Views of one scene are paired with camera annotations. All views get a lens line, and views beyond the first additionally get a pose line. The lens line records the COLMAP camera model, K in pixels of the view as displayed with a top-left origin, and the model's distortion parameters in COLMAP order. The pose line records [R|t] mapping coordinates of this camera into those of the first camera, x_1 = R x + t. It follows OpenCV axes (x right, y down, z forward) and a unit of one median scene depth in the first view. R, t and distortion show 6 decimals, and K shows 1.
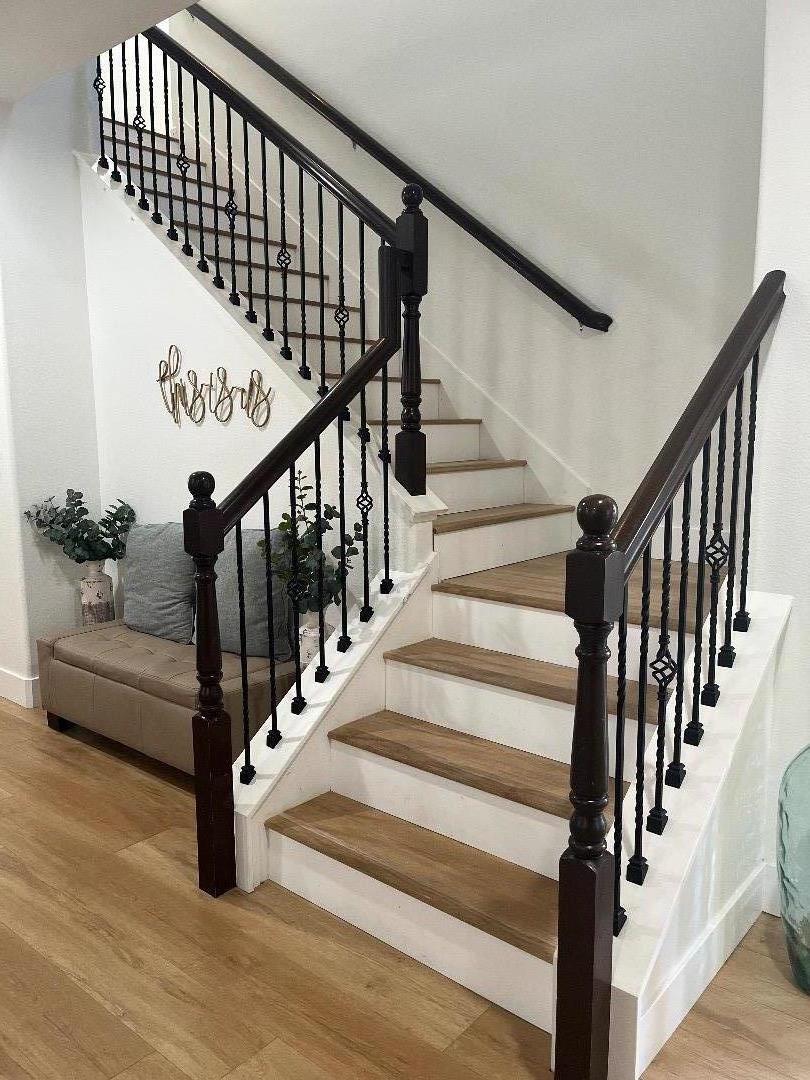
lens RADIAL K [[813.2, 0, 427.7], [0, 813.2, 556.2], [0, 0, 1]] dist [0.029217, -0.029878]
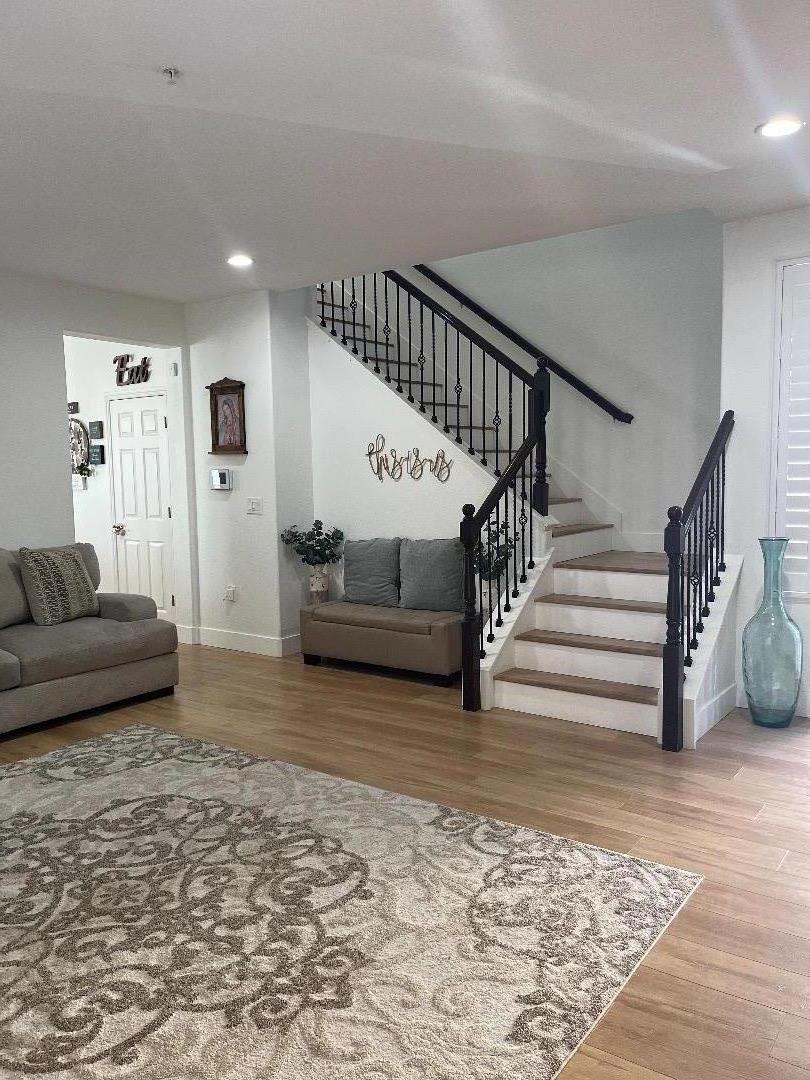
lens RADIAL K [[813.2, 0, 412.1], [0, 813.2, 538.9], [0, 0, 1]] dist [0.029217, -0.029878]
pose [[0.998906, -0.019158, 0.042661, -0.406964], [0.022325, 0.996930, -0.075048, 0.112839], [-0.041093, 0.075918, 0.996267, -0.871937]]
